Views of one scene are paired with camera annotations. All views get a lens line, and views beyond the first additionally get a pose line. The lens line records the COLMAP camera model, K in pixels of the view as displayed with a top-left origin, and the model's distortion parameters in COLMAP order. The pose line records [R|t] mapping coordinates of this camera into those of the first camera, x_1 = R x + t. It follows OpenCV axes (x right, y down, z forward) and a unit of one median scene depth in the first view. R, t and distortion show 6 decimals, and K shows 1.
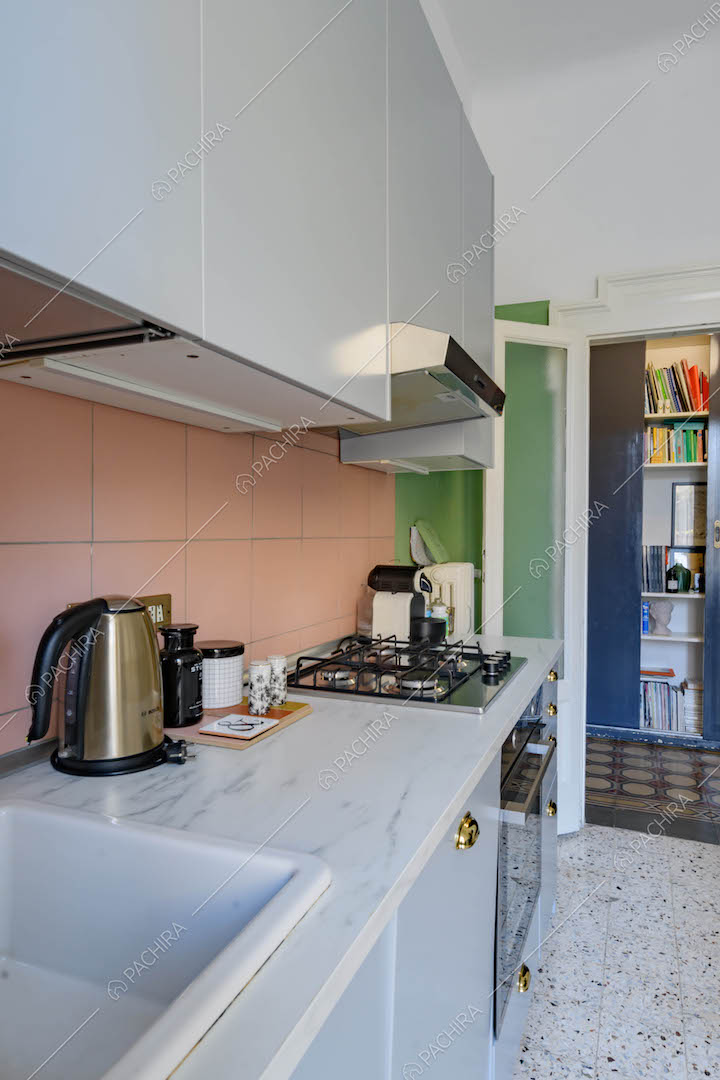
lens RADIAL K [[654.5, 0, 359.1], [0, 654.5, 537.3], [0, 0, 1]] dist [0.016388, -0.000647]
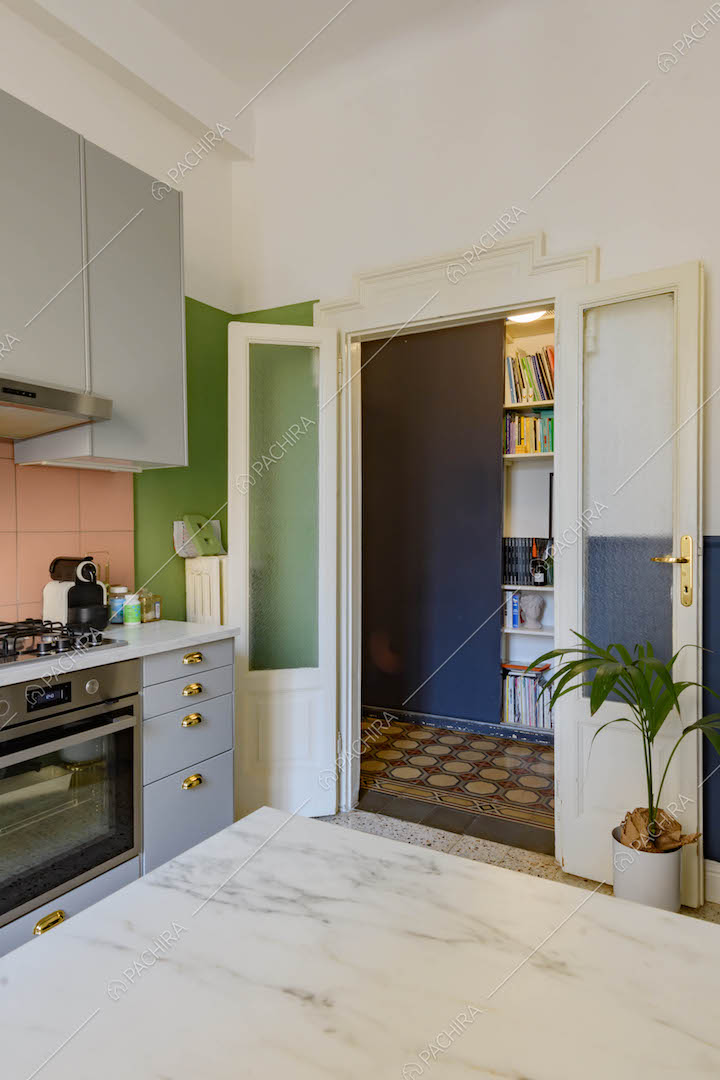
lens RADIAL K [[664.7, 0, 361.1], [0, 664.7, 535.1], [0, 0, 1]] dist [0.003894, -0.001177]
pose [[0.988824, -0.007281, -0.148909, 0.368475], [0.007931, 0.999961, 0.003770, 0.003132], [0.148876, -0.004908, 0.988844, -0.015697]]
